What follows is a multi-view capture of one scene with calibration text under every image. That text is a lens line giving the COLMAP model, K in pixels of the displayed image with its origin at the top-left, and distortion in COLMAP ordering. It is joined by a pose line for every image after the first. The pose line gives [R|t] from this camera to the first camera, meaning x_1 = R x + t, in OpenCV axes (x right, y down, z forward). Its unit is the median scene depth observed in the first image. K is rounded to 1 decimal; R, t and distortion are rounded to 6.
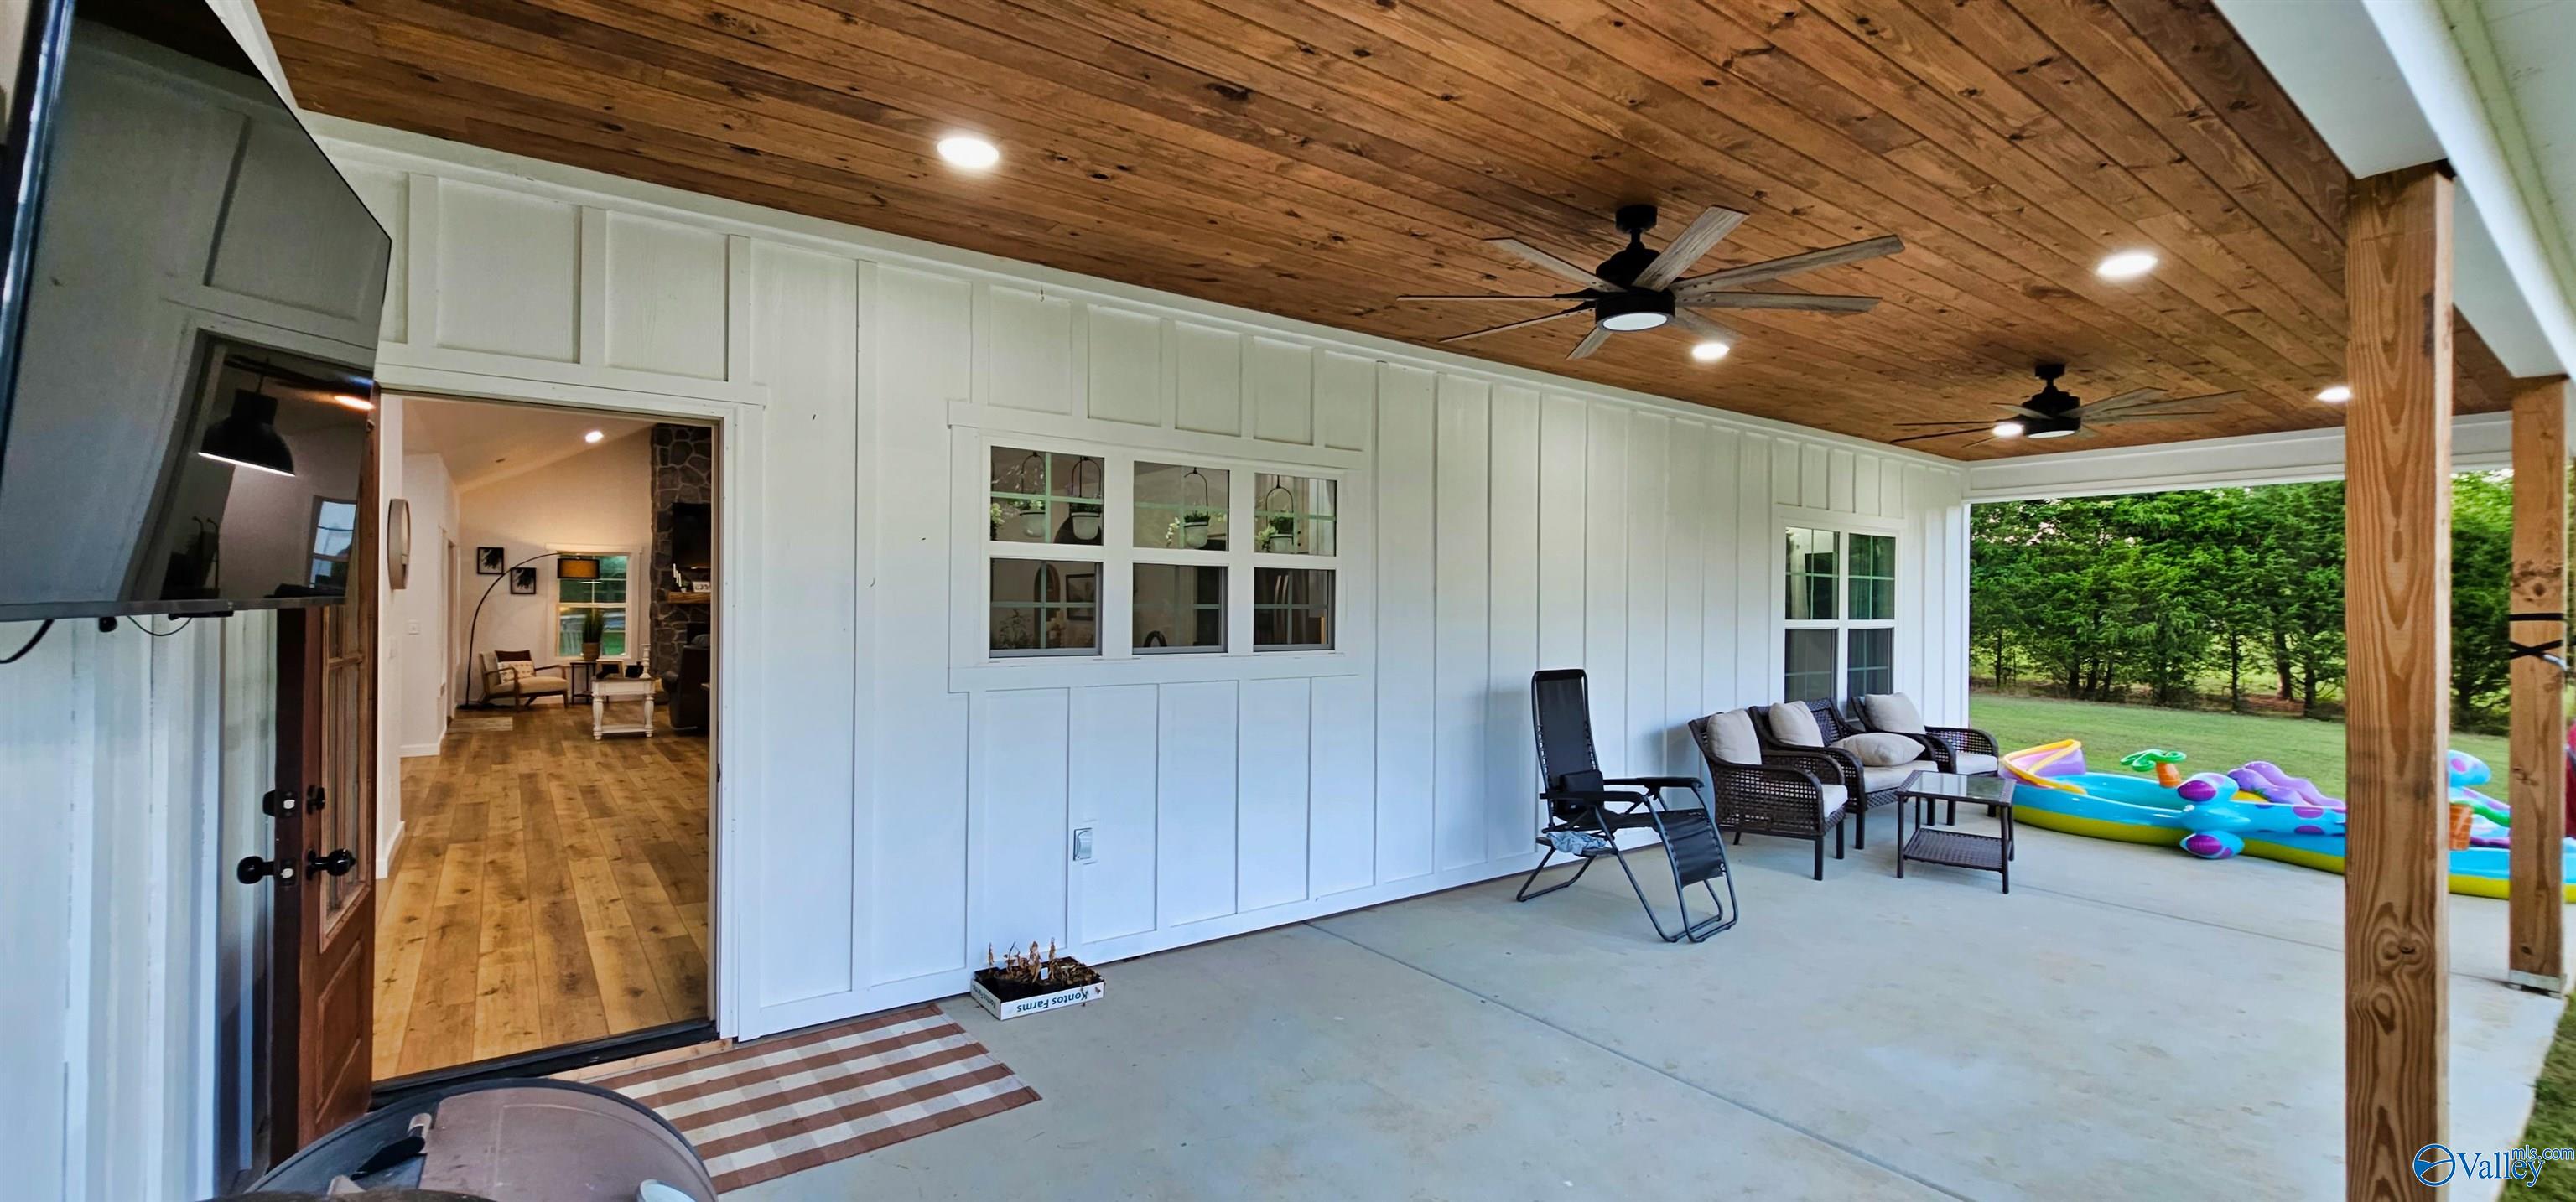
lens RADIAL K [[1056.2, 0, 1278.8], [0, 1056.2, 603.1], [0, 0, 1]] dist [0.000177, -0.000221]
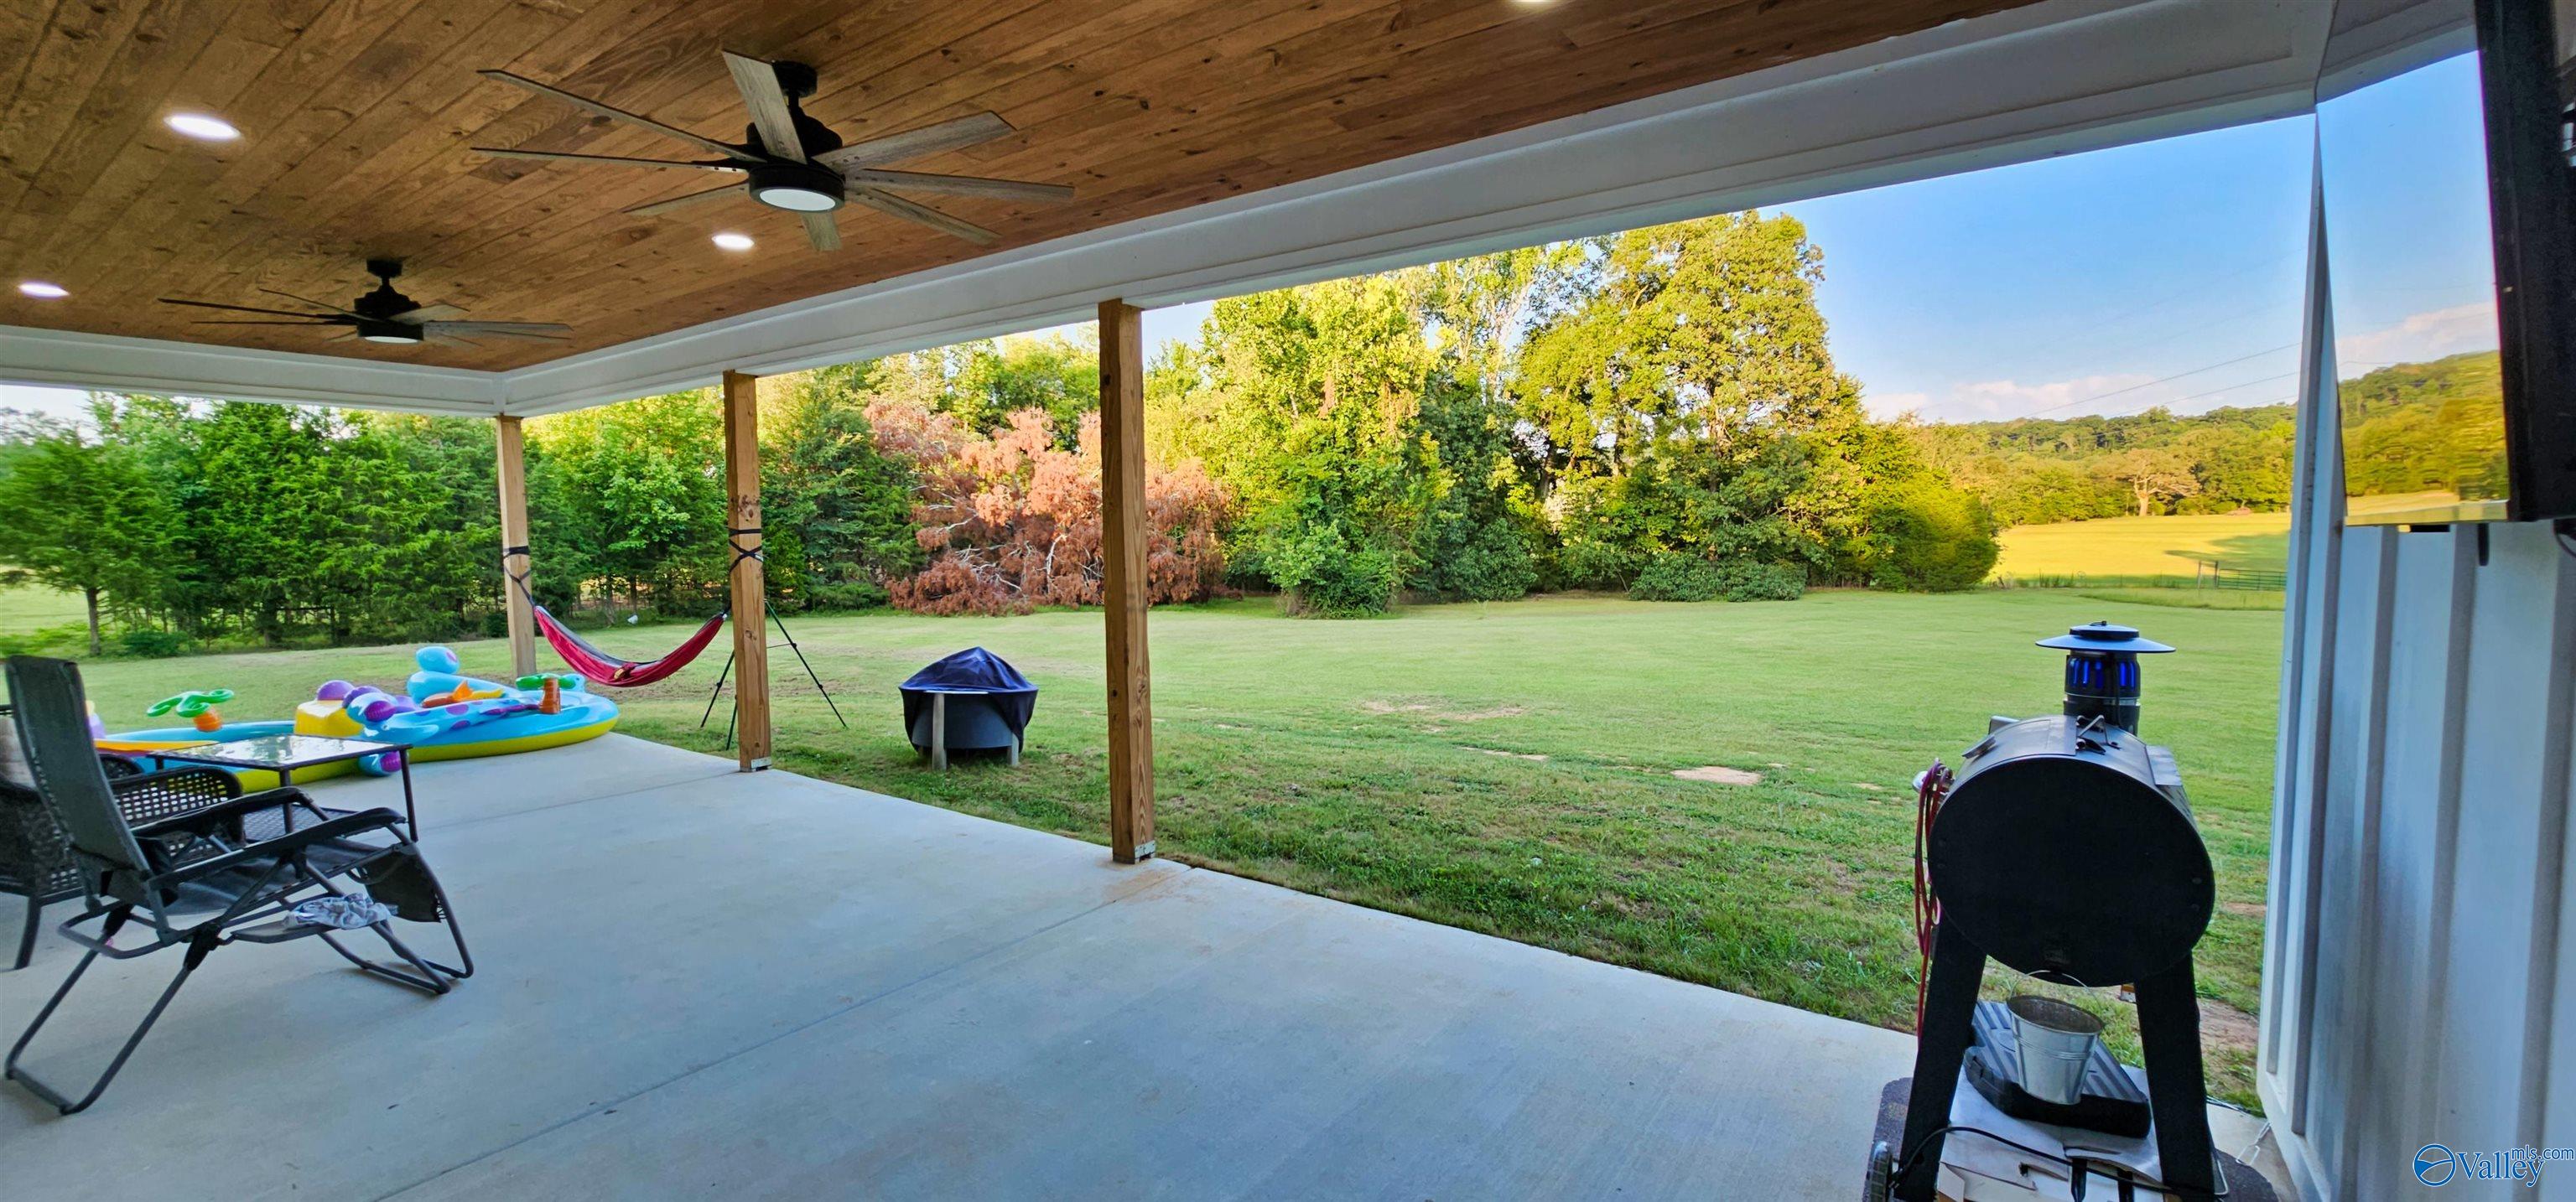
lens RADIAL K [[1056.2, 0, 1278.8], [0, 1056.2, 603.1], [0, 0, 1]] dist [0.000177, -0.000221]
pose [[-0.303004, -0.075344, 0.950006, -0.718535], [0.002498, 0.996804, 0.079852, -0.004944], [-0.952986, 0.026569, -0.301847, 1.003971]]
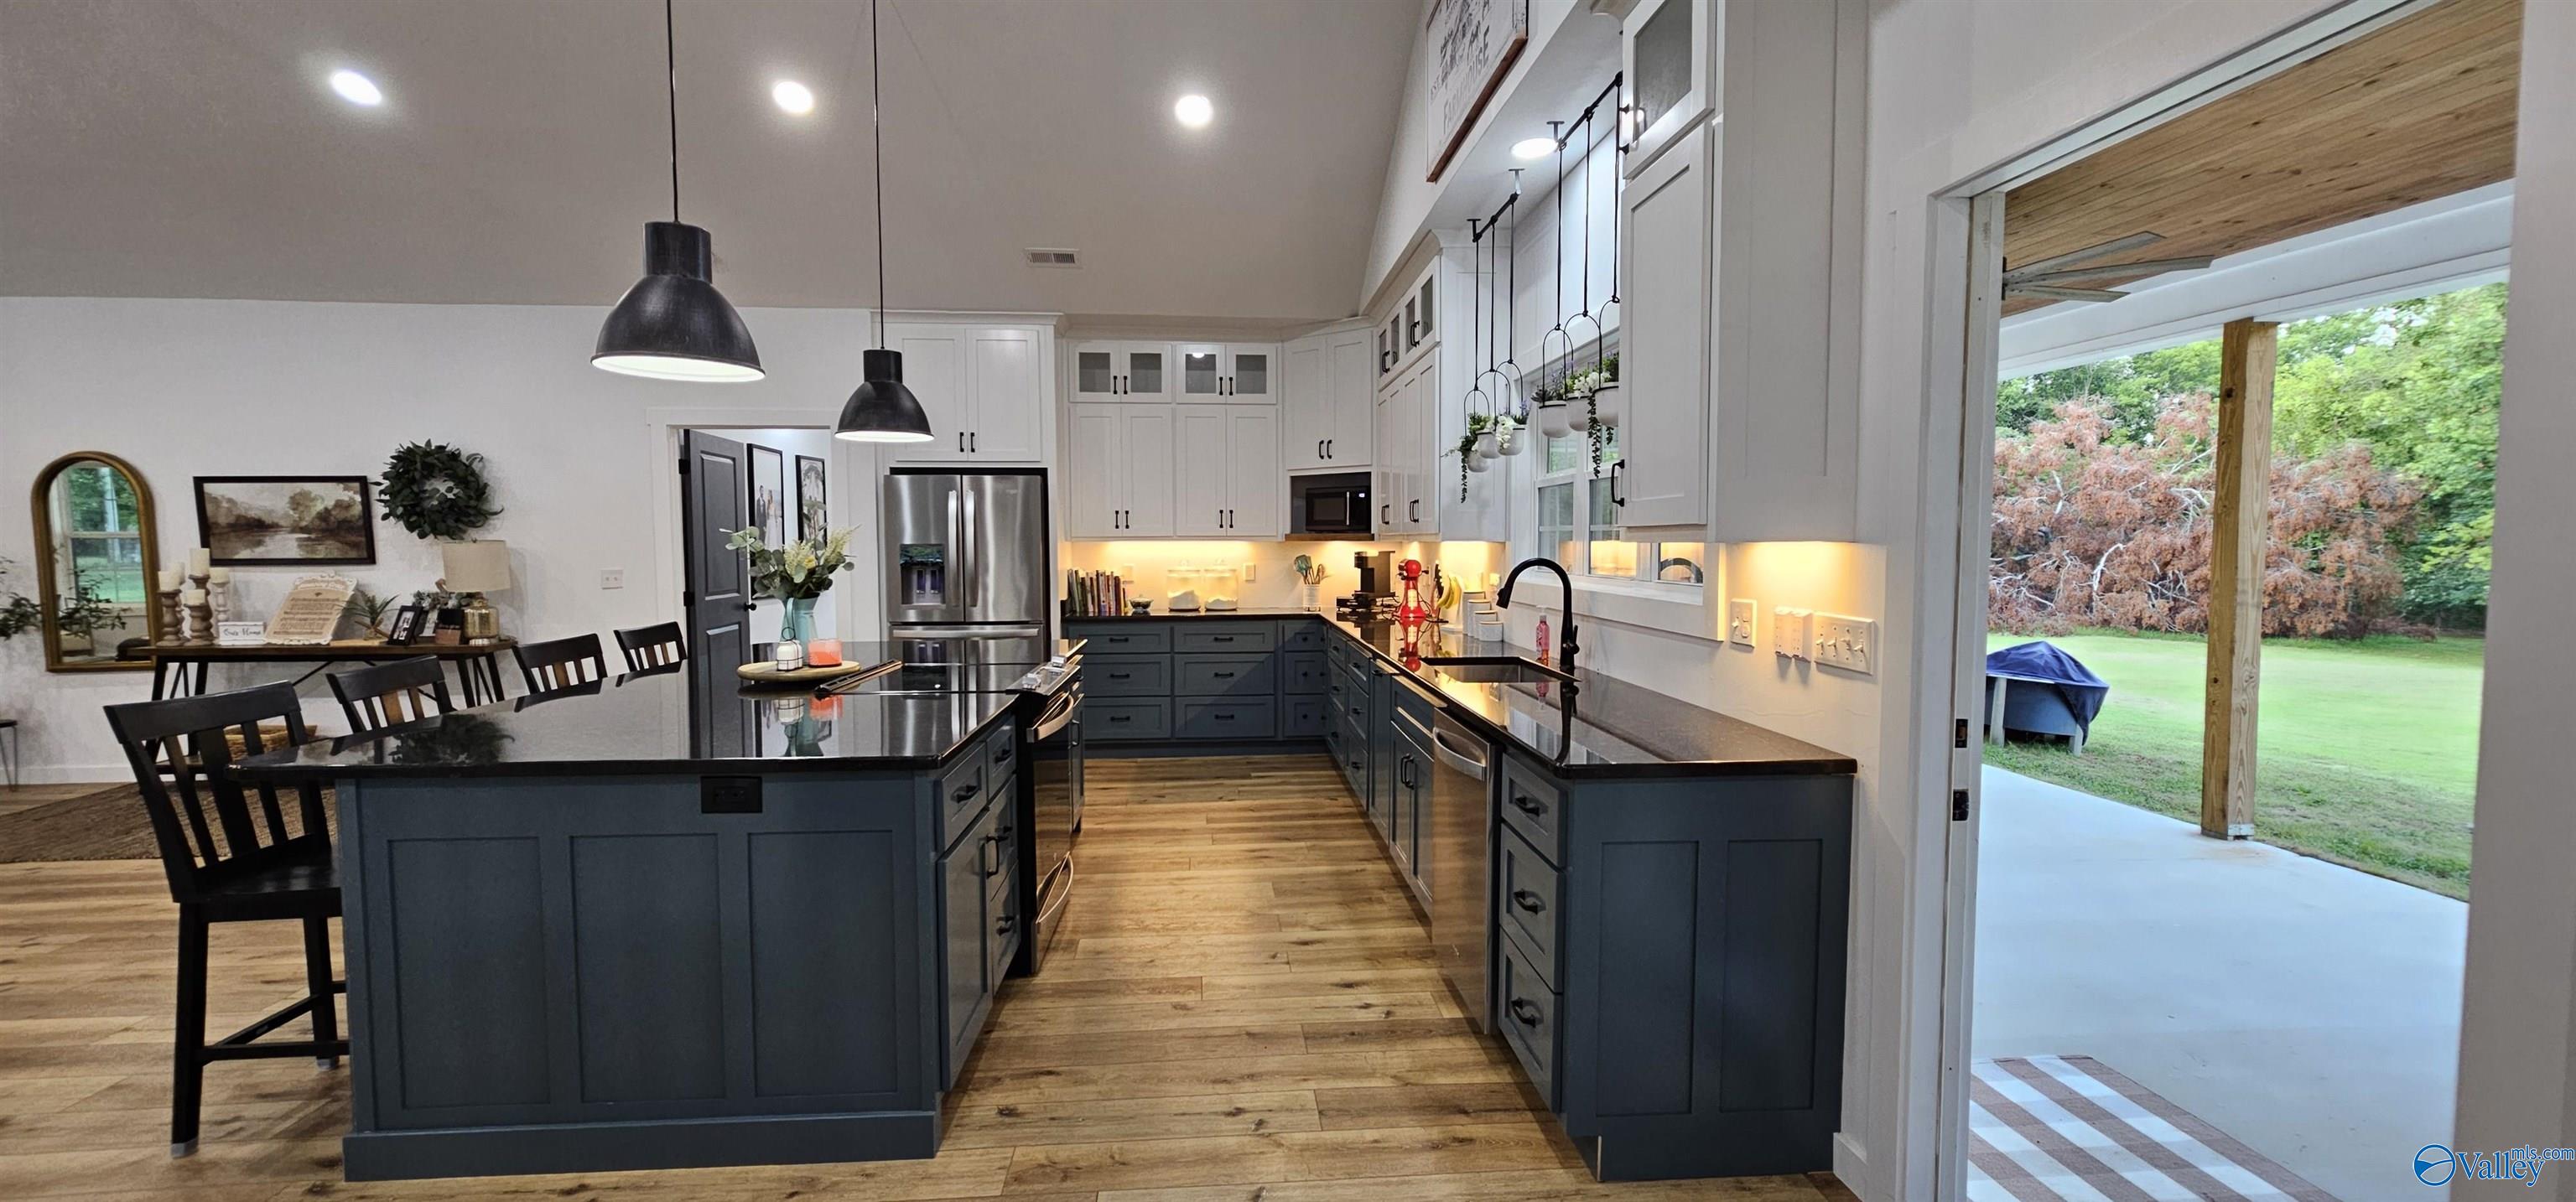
lens RADIAL K [[1056.2, 0, 1278.8], [0, 1056.2, 603.1], [0, 0, 1]] dist [0.000177, -0.000221]
pose [[0.532944, -0.061752, 0.843894, -1.384552], [0.002676, 0.997451, 0.071299, 0.003960], [-0.846146, -0.035740, 0.531751, 1.139583]]
